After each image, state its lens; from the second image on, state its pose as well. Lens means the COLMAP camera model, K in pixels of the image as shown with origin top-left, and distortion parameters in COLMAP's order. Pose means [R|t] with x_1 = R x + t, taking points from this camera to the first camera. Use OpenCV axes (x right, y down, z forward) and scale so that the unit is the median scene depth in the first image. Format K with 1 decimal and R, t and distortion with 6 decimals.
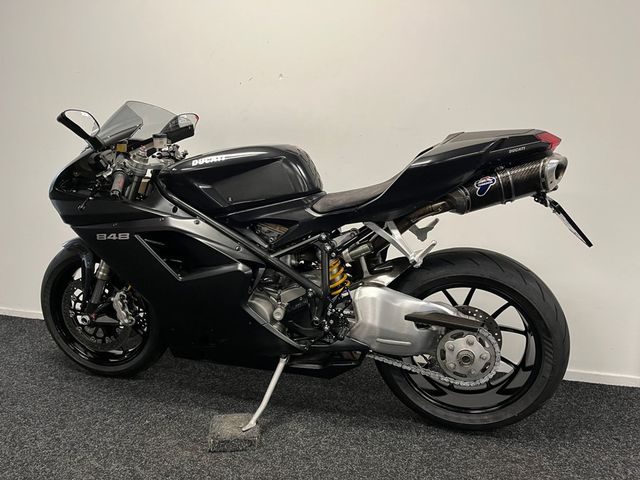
lens RADIAL K [[481.9, 0, 322.5], [0, 481.9, 238.4], [0, 0, 1]] dist [0.086155, -0.119216]
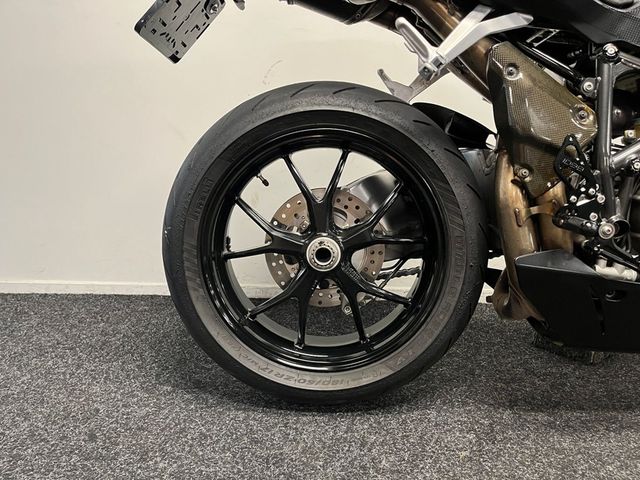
lens RADIAL K [[481.9, 0, 322.5], [0, 481.9, 238.4], [0, 0, 1]] dist [0.086155, -0.119216]
pose [[0.972880, -0.050052, 0.225831, -0.630895], [0.036524, 0.997301, 0.063691, 0.126883], [-0.228409, -0.053715, 0.972082, 0.594696]]
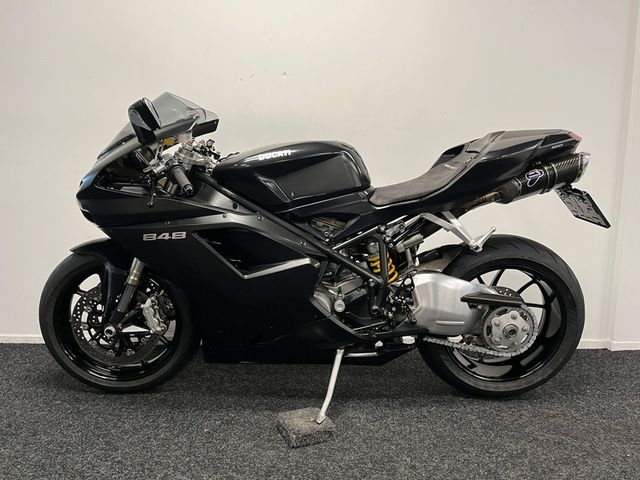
lens RADIAL K [[481.9, 0, 322.5], [0, 481.9, 238.4], [0, 0, 1]] dist [0.086155, -0.119216]
pose [[0.962641, -0.037291, 0.268202, -0.401827], [0.040525, 0.999157, -0.006531, 0.019472], [-0.267733, 0.017156, 0.963340, 0.023706]]
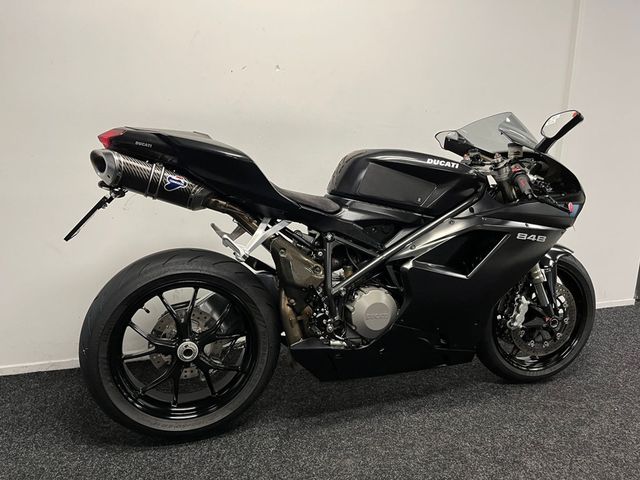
lens RADIAL K [[482.2, 0, 316.1], [0, 482.2, 242.7], [0, 0, 1]] dist [0.082302, -0.112789]
pose [[0.840265, -0.115497, 0.529731, -0.778142], [0.076173, 0.992504, 0.095570, -0.108285], [-0.536798, -0.039953, 0.842764, 0.191610]]
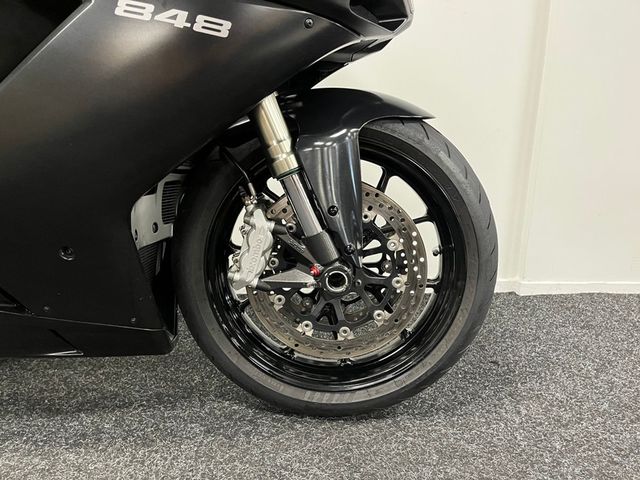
lens RADIAL K [[480.0, 0, 320.1], [0, 480.0, 244.7], [0, 0, 1]] dist [0.089975, -0.111832]
pose [[0.954611, -0.078287, 0.287384, 0.182691], [0.047030, 0.992354, 0.114109, 0.156883], [-0.294120, -0.095414, 0.950994, 0.435565]]
